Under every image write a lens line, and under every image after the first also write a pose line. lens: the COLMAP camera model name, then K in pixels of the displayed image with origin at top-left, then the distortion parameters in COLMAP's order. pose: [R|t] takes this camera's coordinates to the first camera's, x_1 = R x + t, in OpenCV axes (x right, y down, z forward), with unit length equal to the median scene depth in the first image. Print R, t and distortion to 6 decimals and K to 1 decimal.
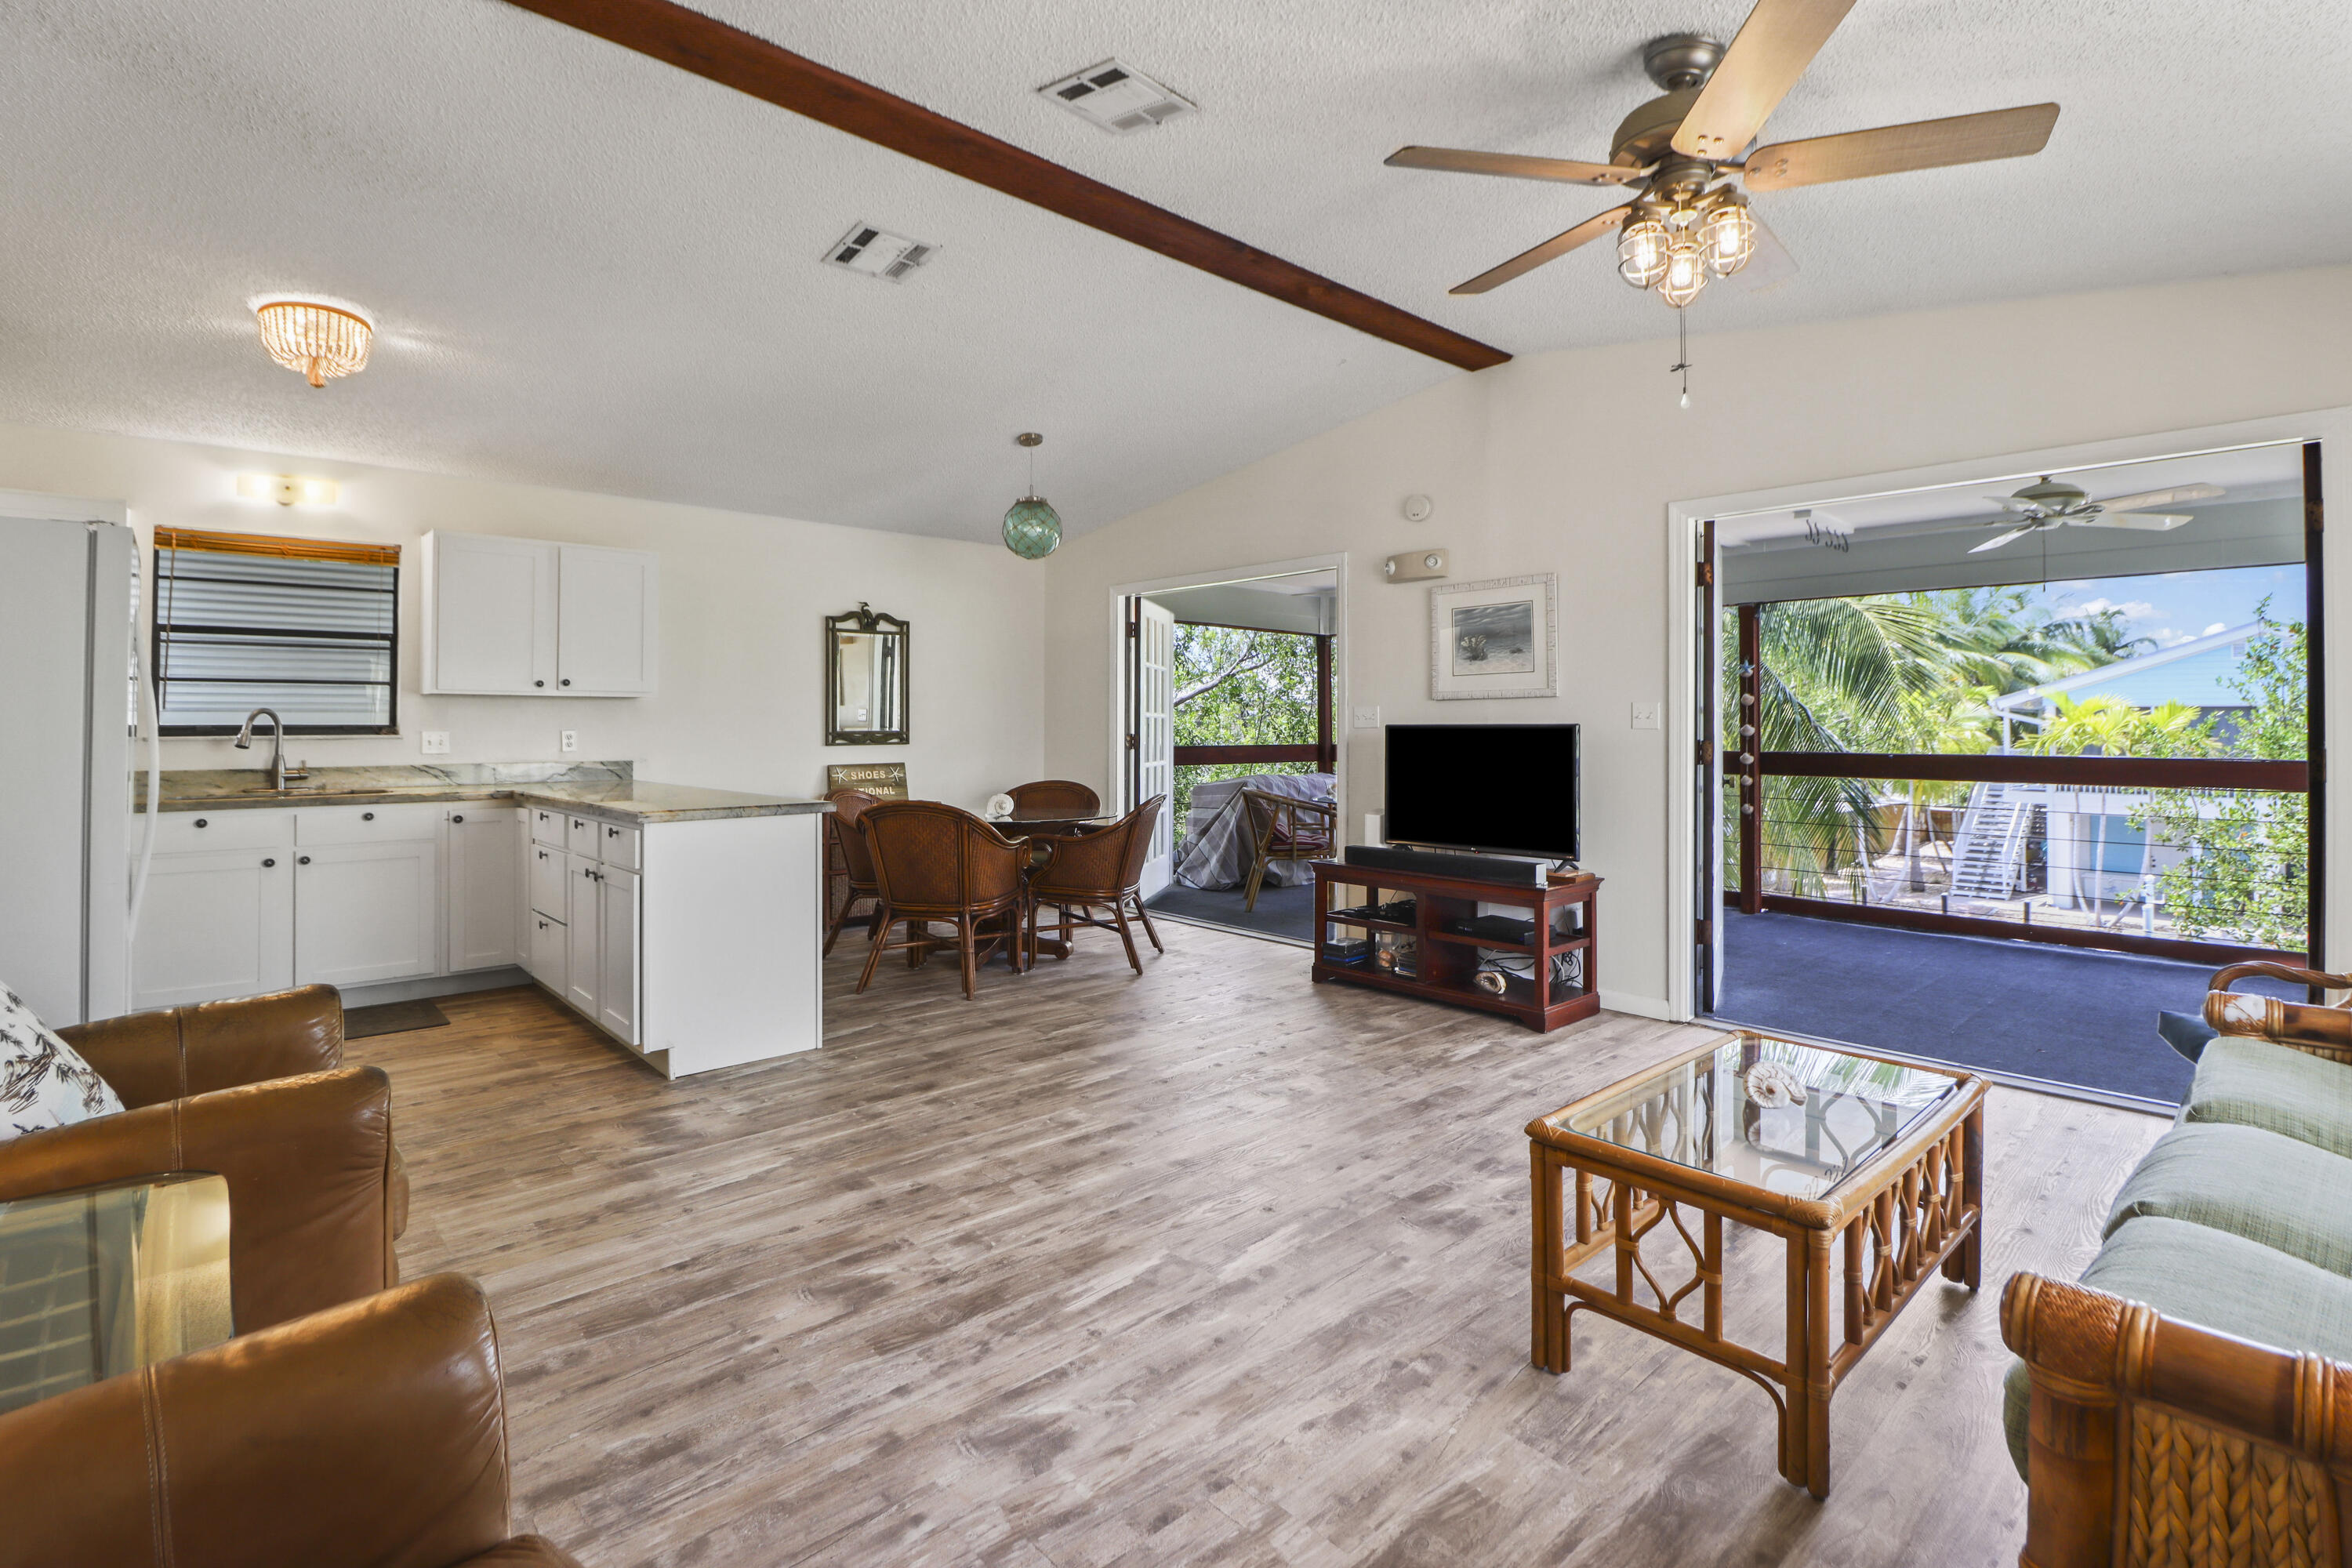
lens RADIAL K [[1099.1, 0, 1213.3], [0, 1099.1, 698.7], [0, 0, 1]] dist [-0.012393, -0.004114]
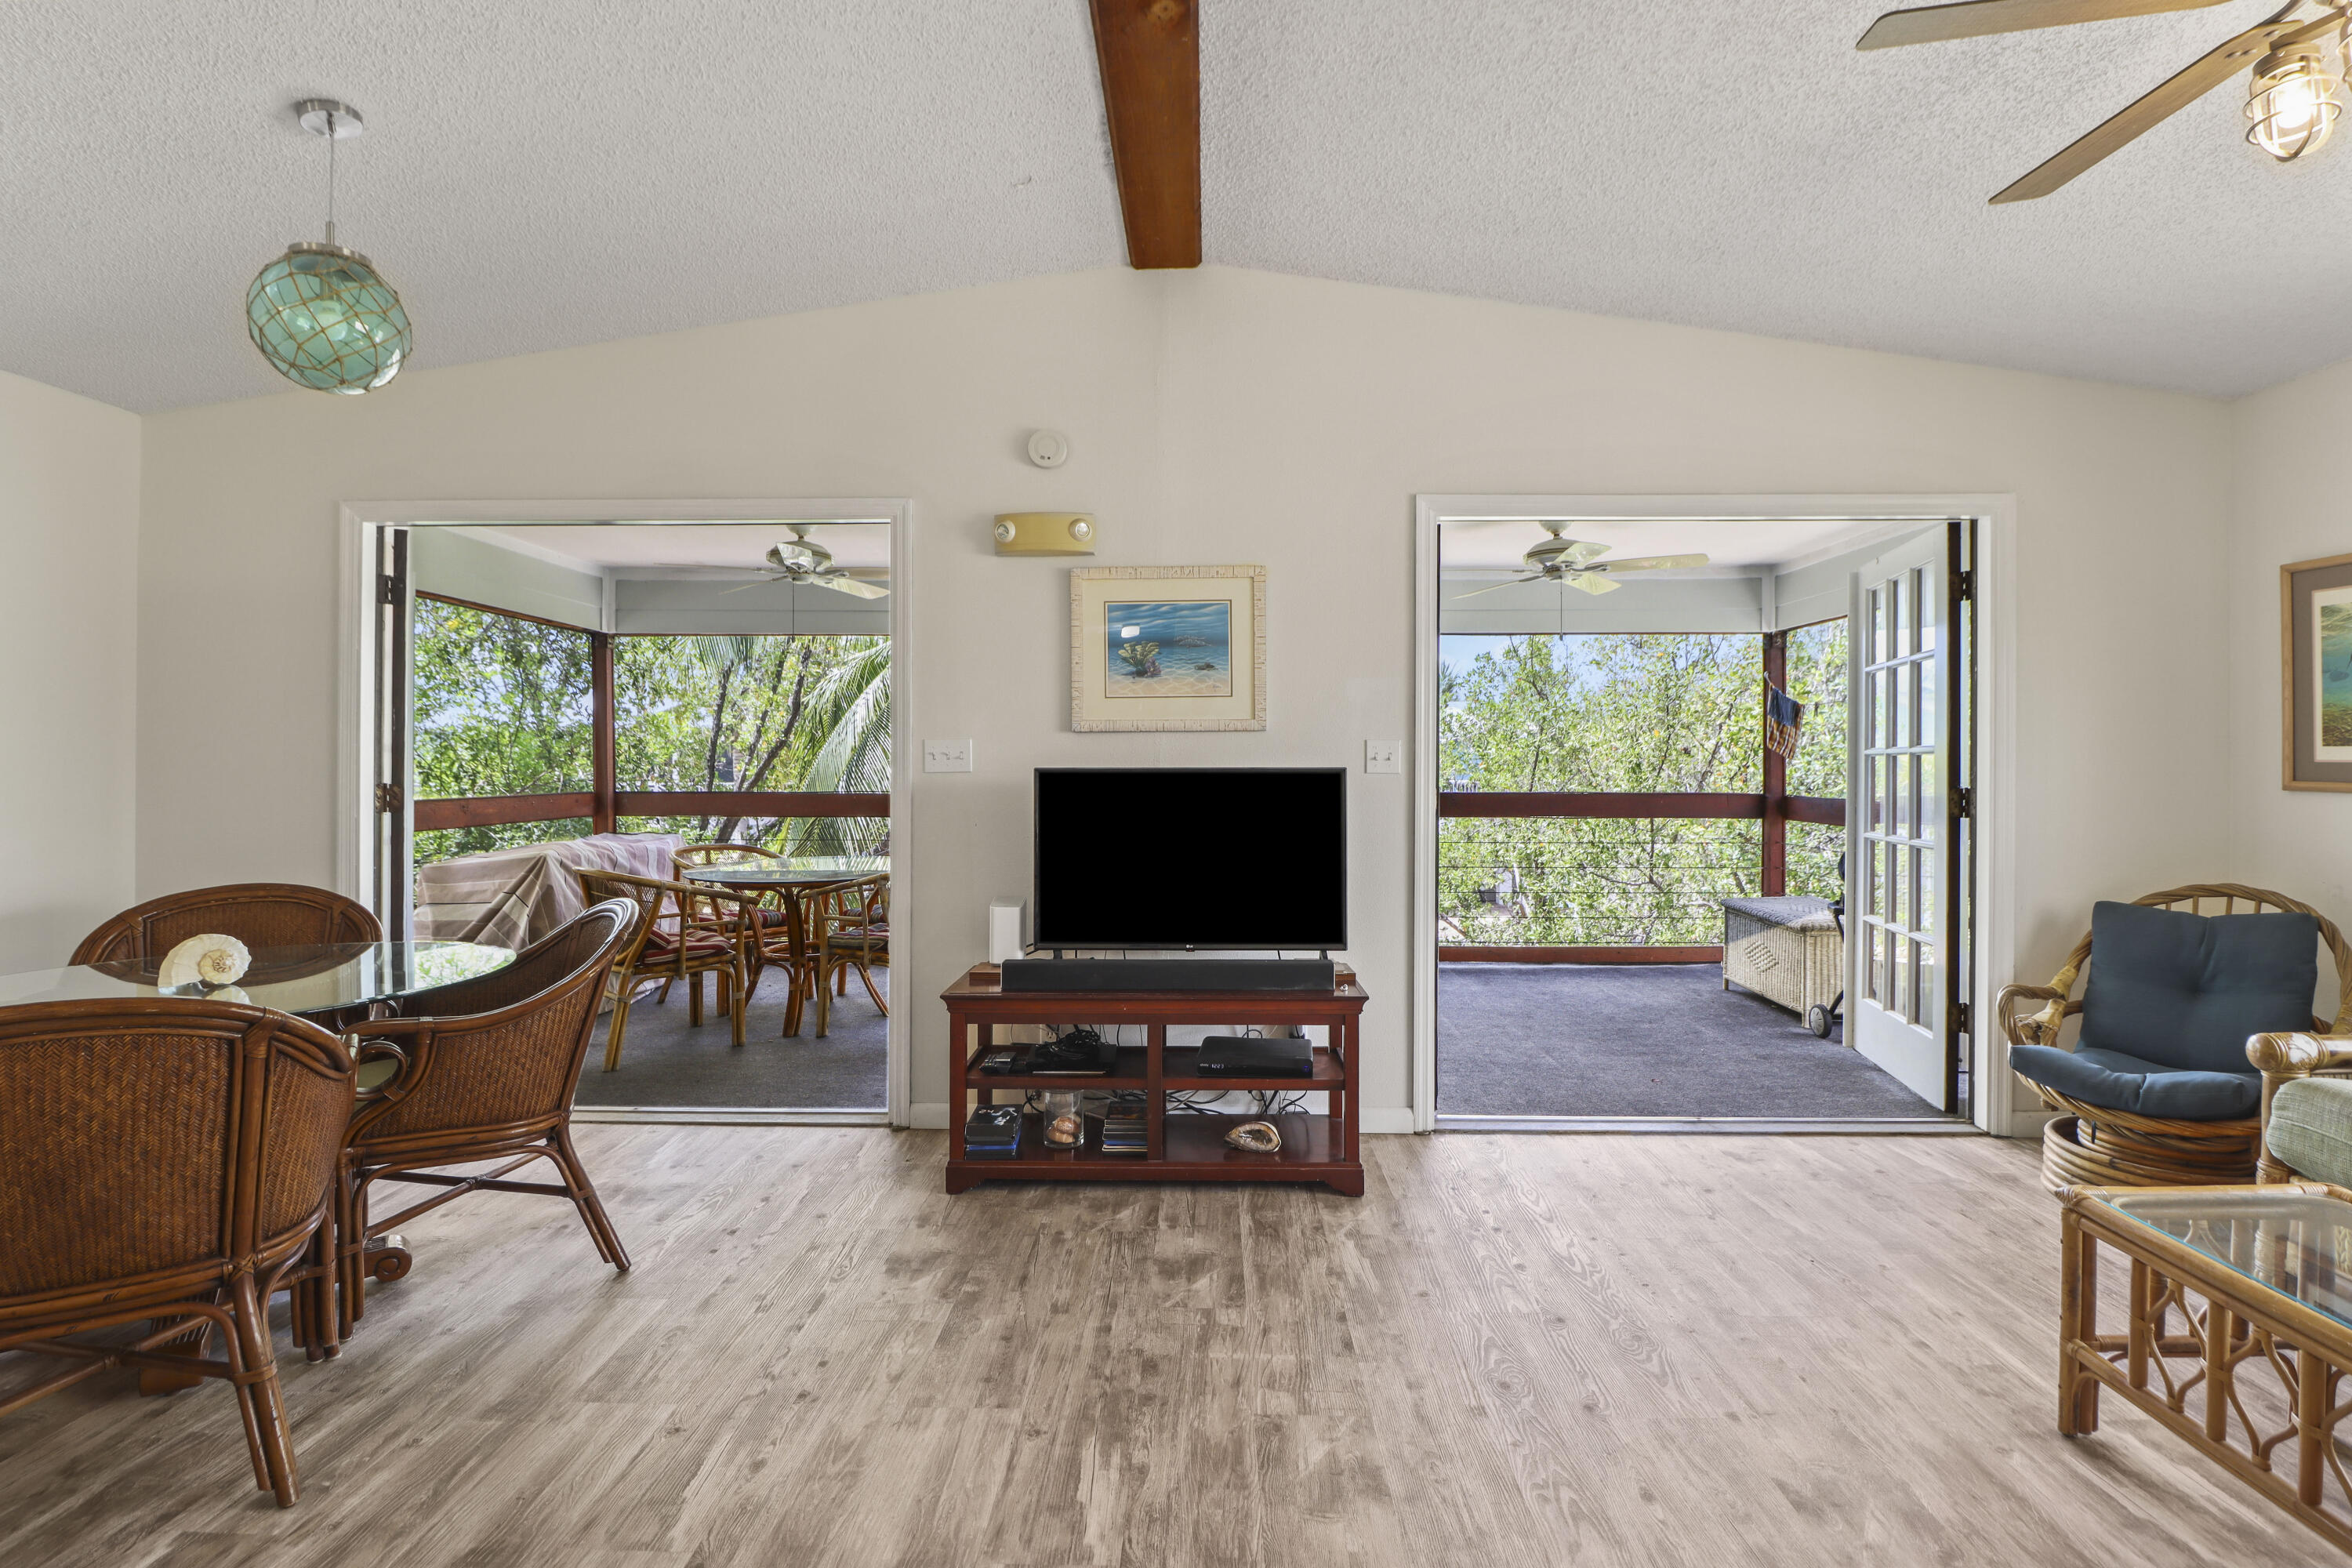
lens RADIAL K [[1099.1, 0, 1188.6], [0, 1099.1, 761.3], [0, 0, 1]] dist [-0.012393, -0.004114]
pose [[0.710021, 0.001471, 0.704179, -0.240664], [-0.018441, 0.999694, 0.016505, 0.006949], [-0.703939, -0.024705, 0.709831, 0.479475]]
